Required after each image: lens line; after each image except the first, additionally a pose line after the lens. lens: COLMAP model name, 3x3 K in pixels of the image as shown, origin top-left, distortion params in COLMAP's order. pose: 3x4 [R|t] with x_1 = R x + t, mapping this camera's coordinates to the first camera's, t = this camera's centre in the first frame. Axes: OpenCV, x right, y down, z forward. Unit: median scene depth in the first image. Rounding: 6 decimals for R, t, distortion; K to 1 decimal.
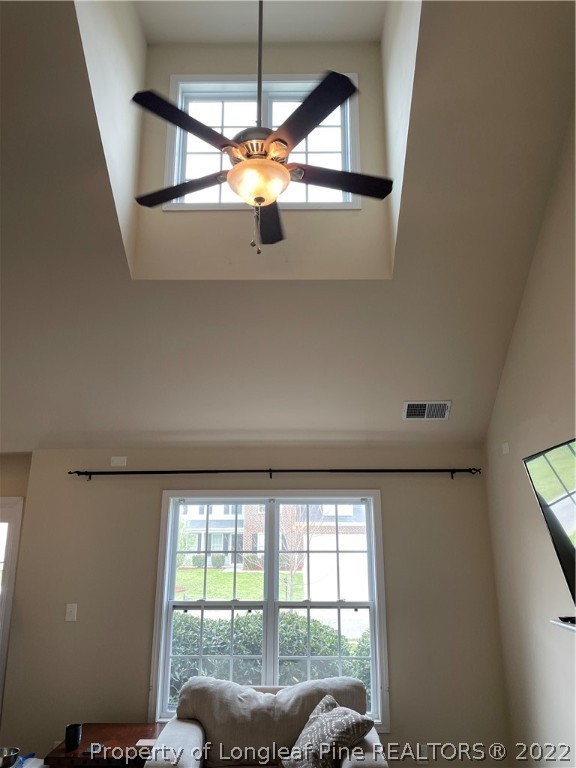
lens RADIAL K [[584.7, 0, 288.0], [0, 584.7, 384.0], [0, 0, 1]] dist [0.080199, -0.066261]
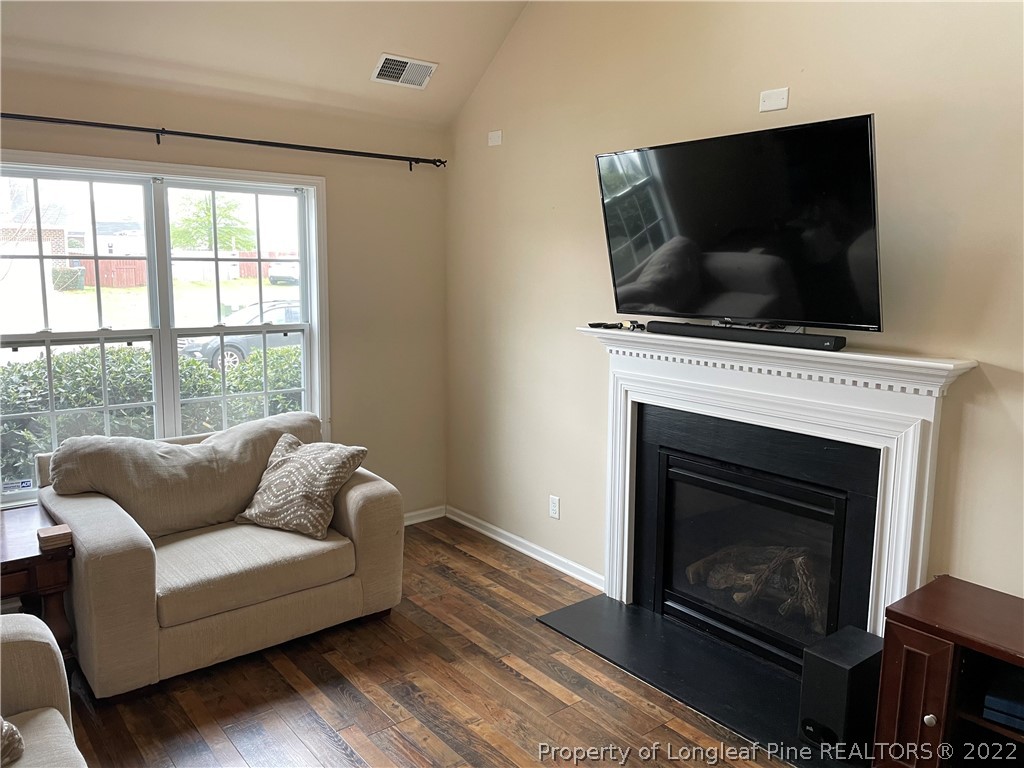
lens RADIAL K [[779.6, 0, 514.8], [0, 779.6, 369.6], [0, 0, 1]] dist [0.080199, -0.066261]
pose [[0.765400, -0.079195, 0.638663, -0.306237], [-0.180422, 0.926195, 0.331075, 0.038260], [-0.617746, -0.368634, 0.694621, 0.103356]]
